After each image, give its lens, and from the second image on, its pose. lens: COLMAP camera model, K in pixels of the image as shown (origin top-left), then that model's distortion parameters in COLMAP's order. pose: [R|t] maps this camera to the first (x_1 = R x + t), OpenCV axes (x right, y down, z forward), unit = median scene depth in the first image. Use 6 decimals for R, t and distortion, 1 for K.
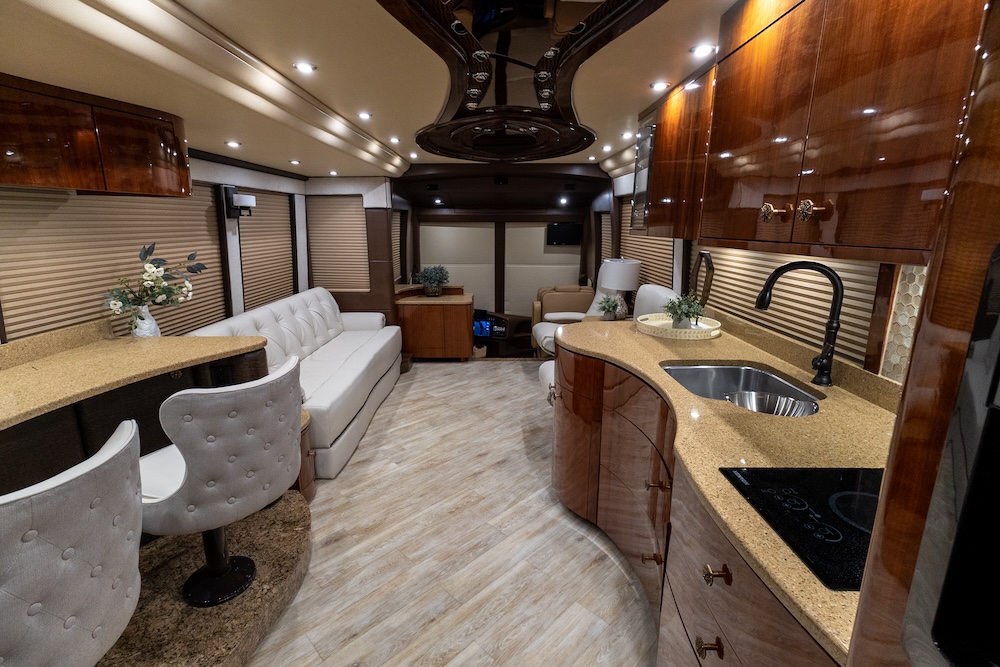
lens RADIAL K [[453.8, 0, 488.5], [0, 453.8, 325.7], [0, 0, 1]] dist [0.011829, -0.000377]
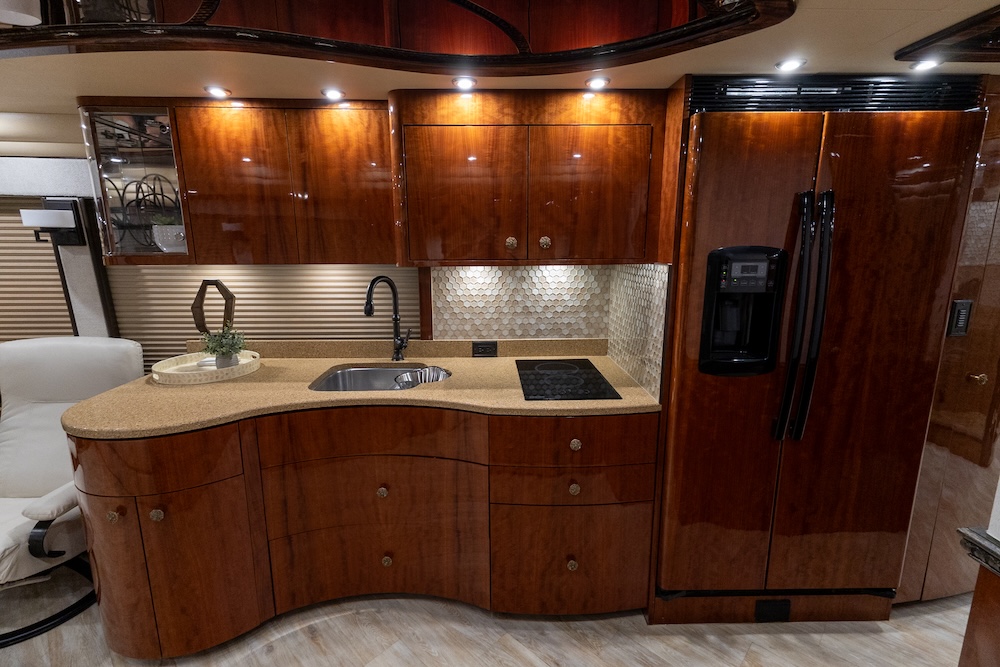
lens RADIAL K [[447.4, 0, 500.0], [0, 447.4, 333.5], [0, 0, 1]] dist [0.009996, -0.000105]
pose [[-0.033889, -0.186019, 0.981962, -0.565341], [0.221624, 0.956665, 0.188875, -0.130278], [-0.974543, 0.224027, 0.008806, 0.582775]]
